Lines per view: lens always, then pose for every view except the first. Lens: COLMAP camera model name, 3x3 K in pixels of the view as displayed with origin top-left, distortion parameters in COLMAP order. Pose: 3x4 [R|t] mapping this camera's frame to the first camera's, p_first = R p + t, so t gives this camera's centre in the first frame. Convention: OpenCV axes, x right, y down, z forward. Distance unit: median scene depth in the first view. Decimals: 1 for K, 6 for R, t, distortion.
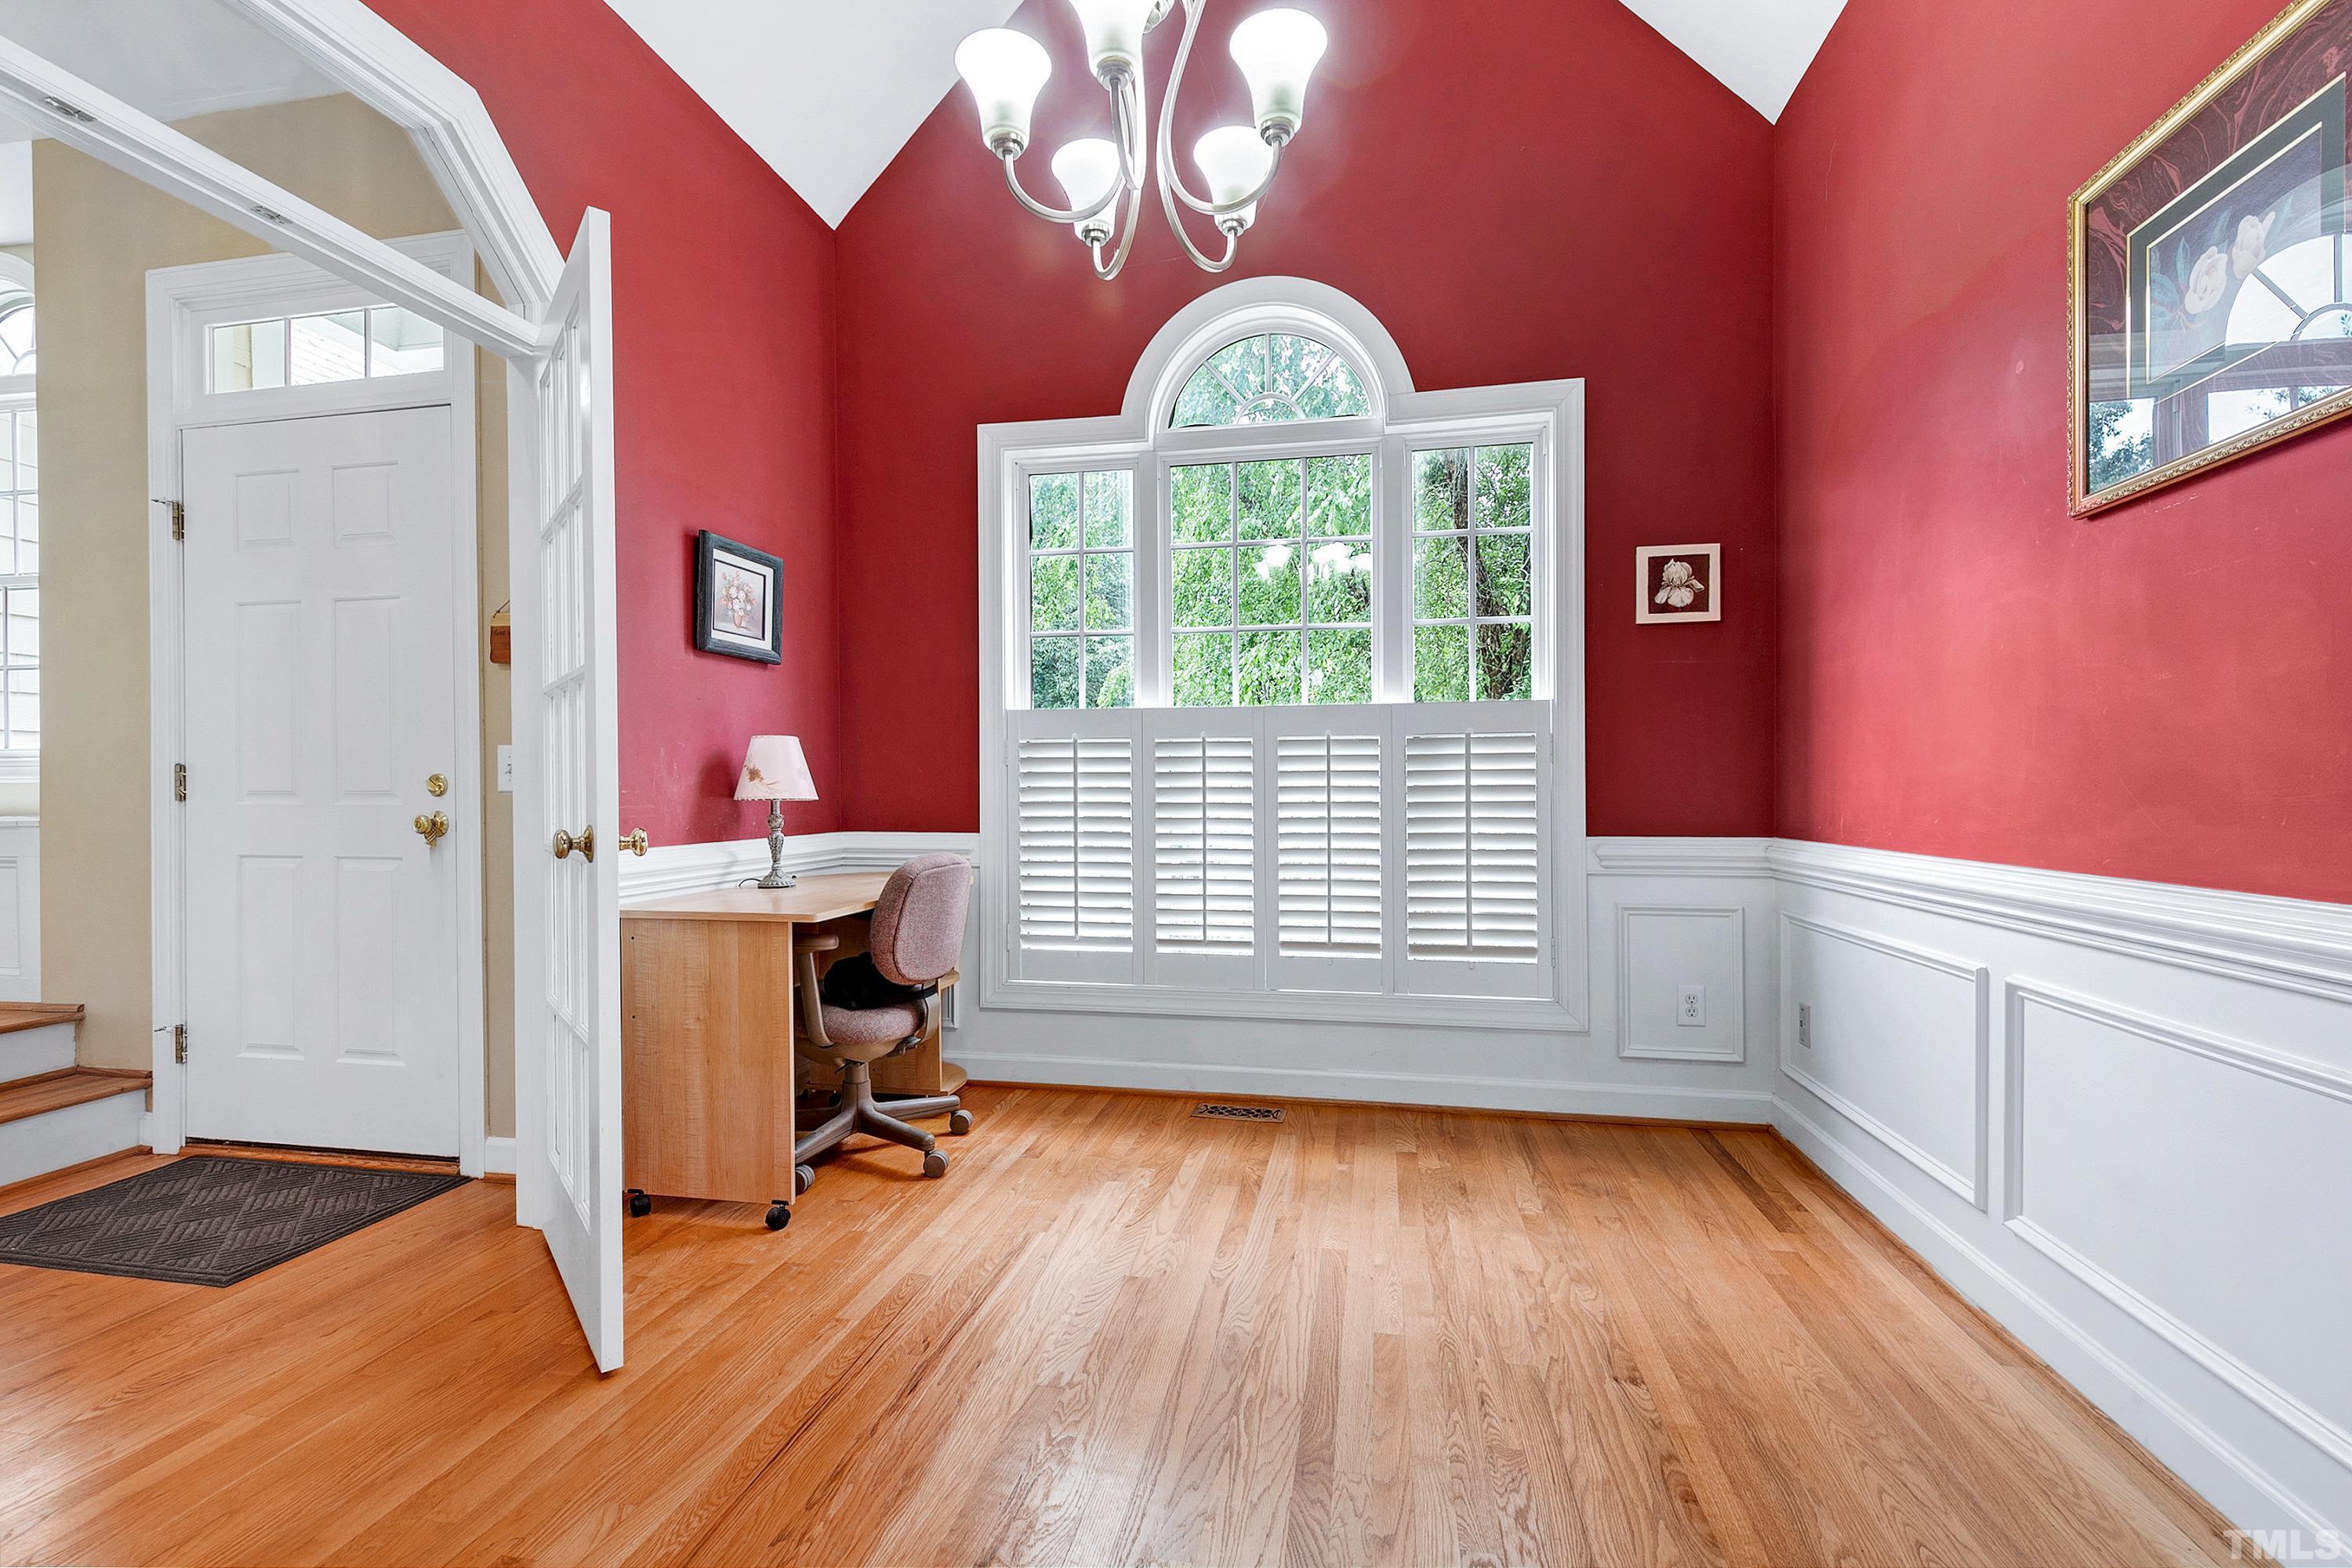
lens RADIAL K [[1066.5, 0, 1164.0], [0, 1066.5, 788.0], [0, 0, 1]] dist [0.013748, -0.000424]
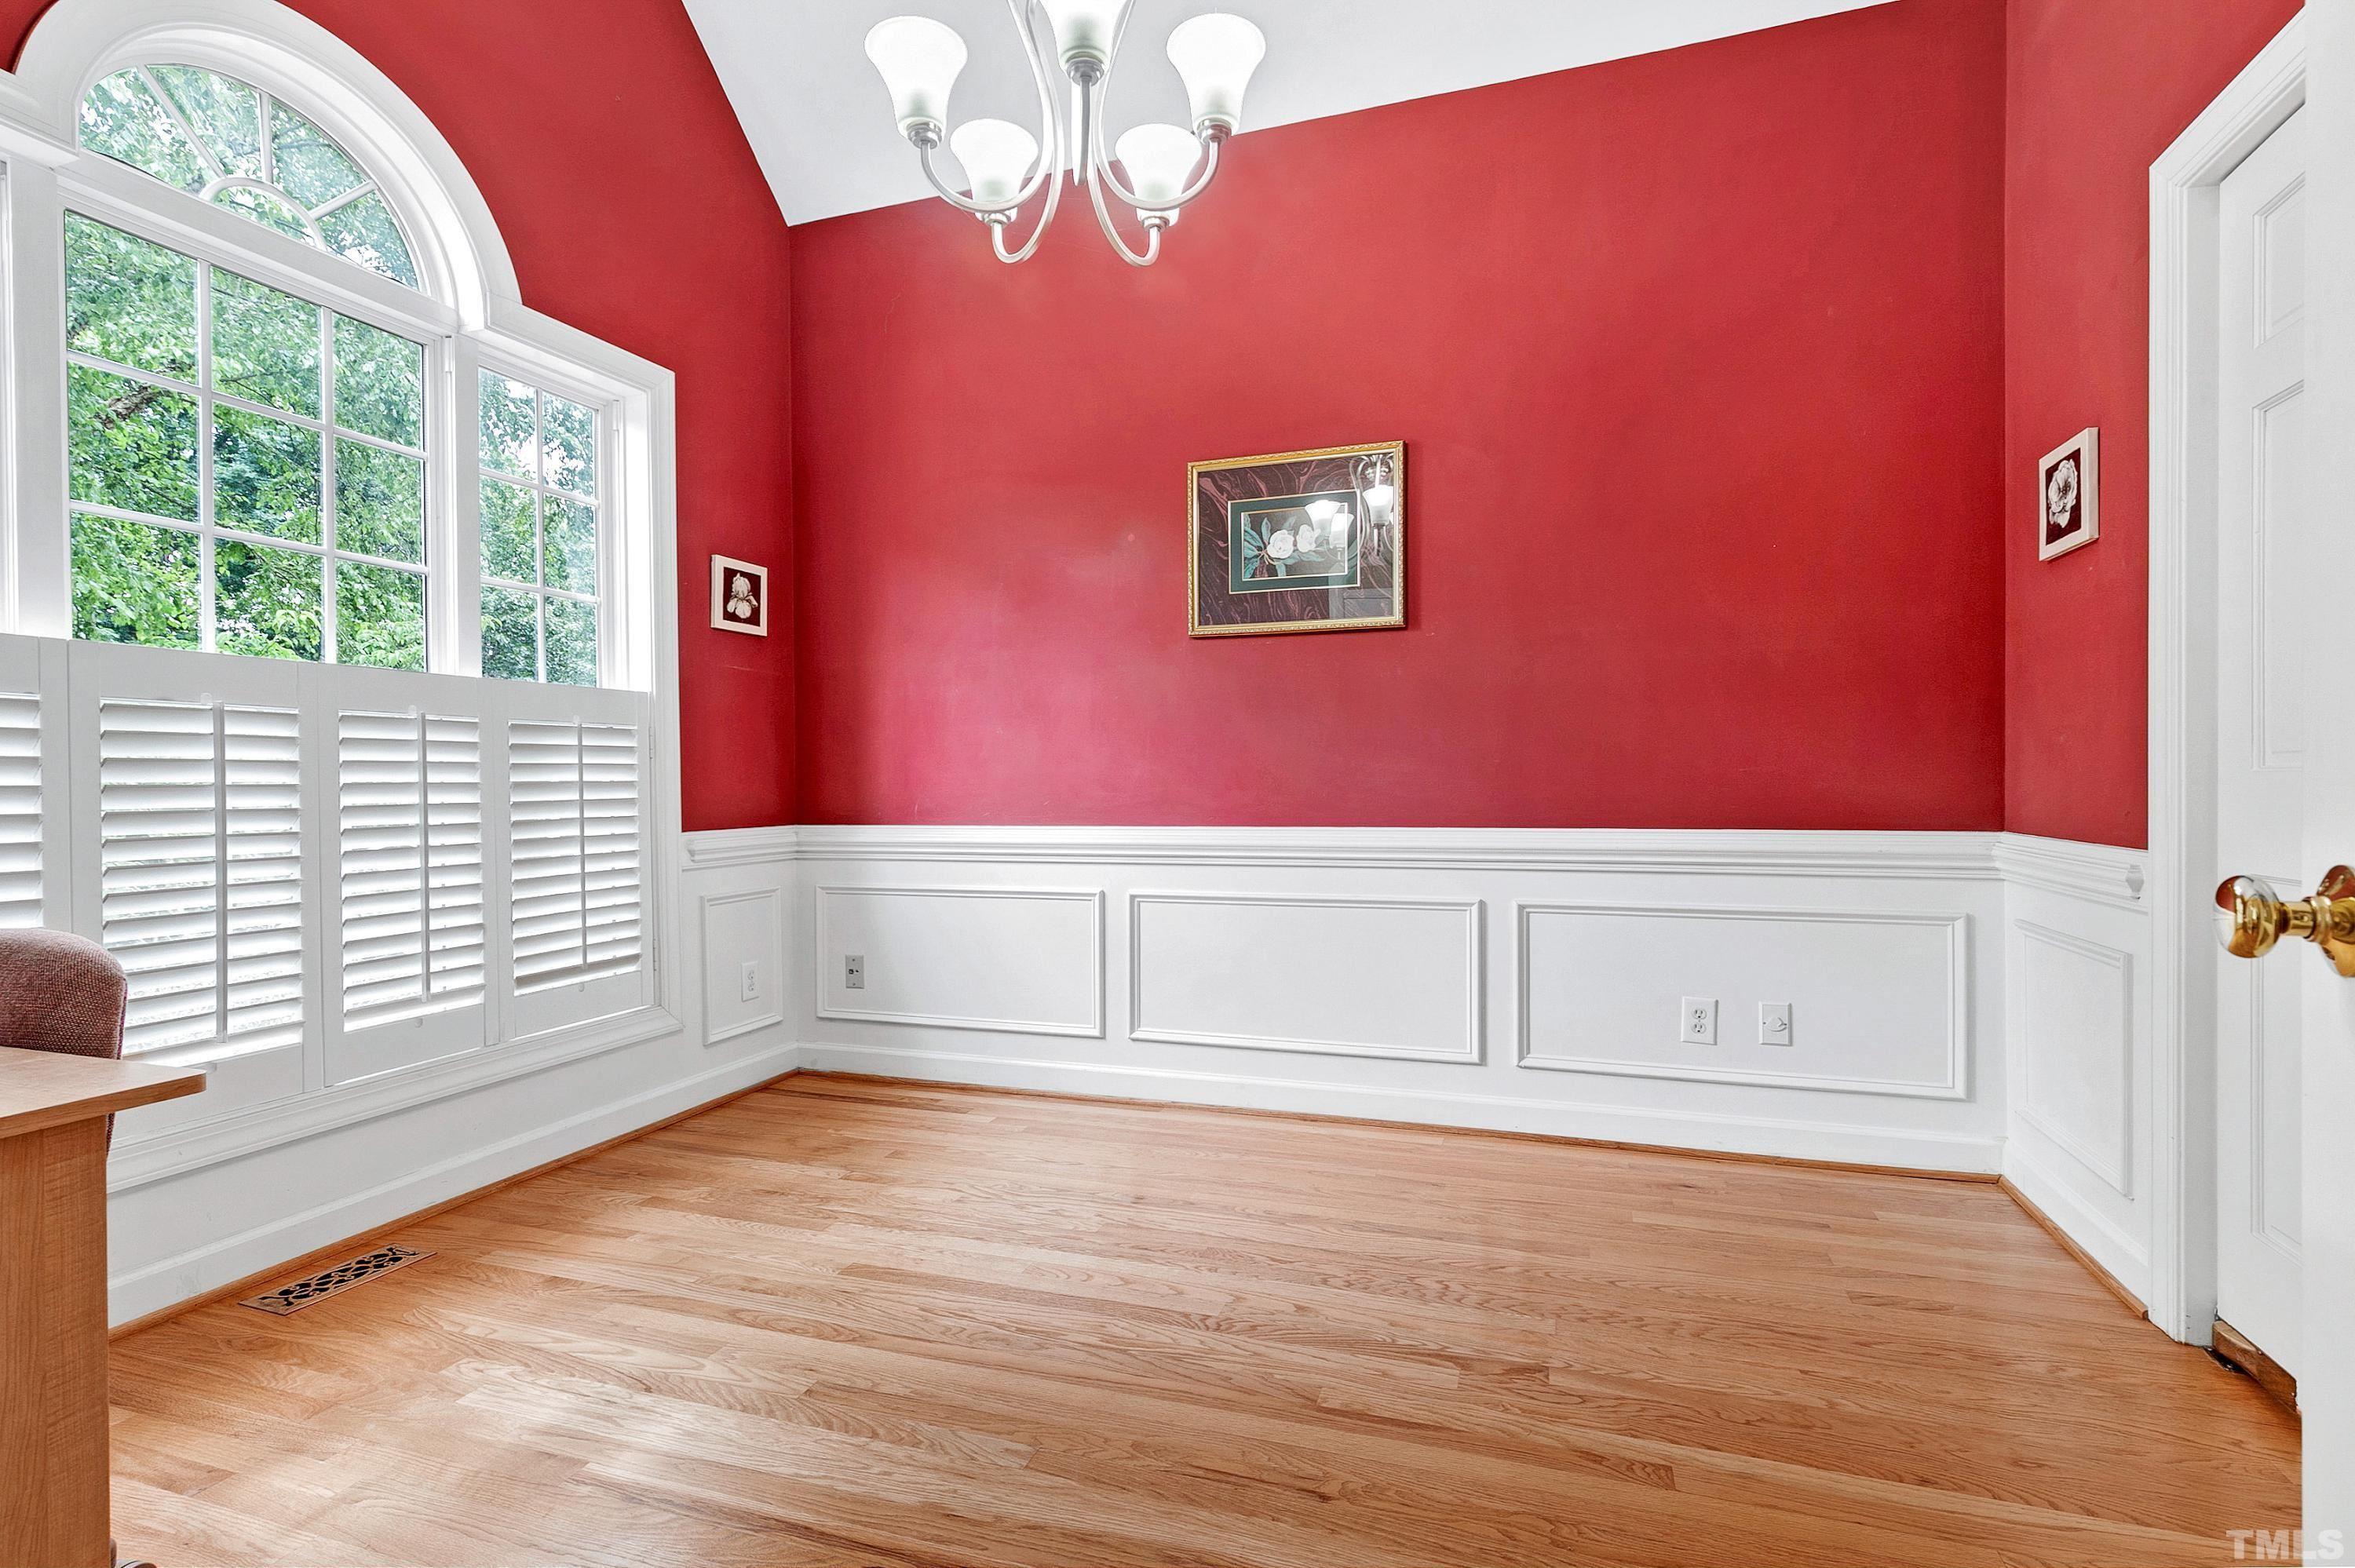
lens RADIAL K [[1040.5, 0, 1174.3], [0, 1040.5, 774.7], [0, 0, 1]] dist [0.011713, -0.000571]
pose [[0.164892, 0.006129, 0.986293, -0.498435], [0.006377, 0.999953, -0.007280, 0.001479], [-0.986291, 0.007490, 0.164846, 0.391389]]
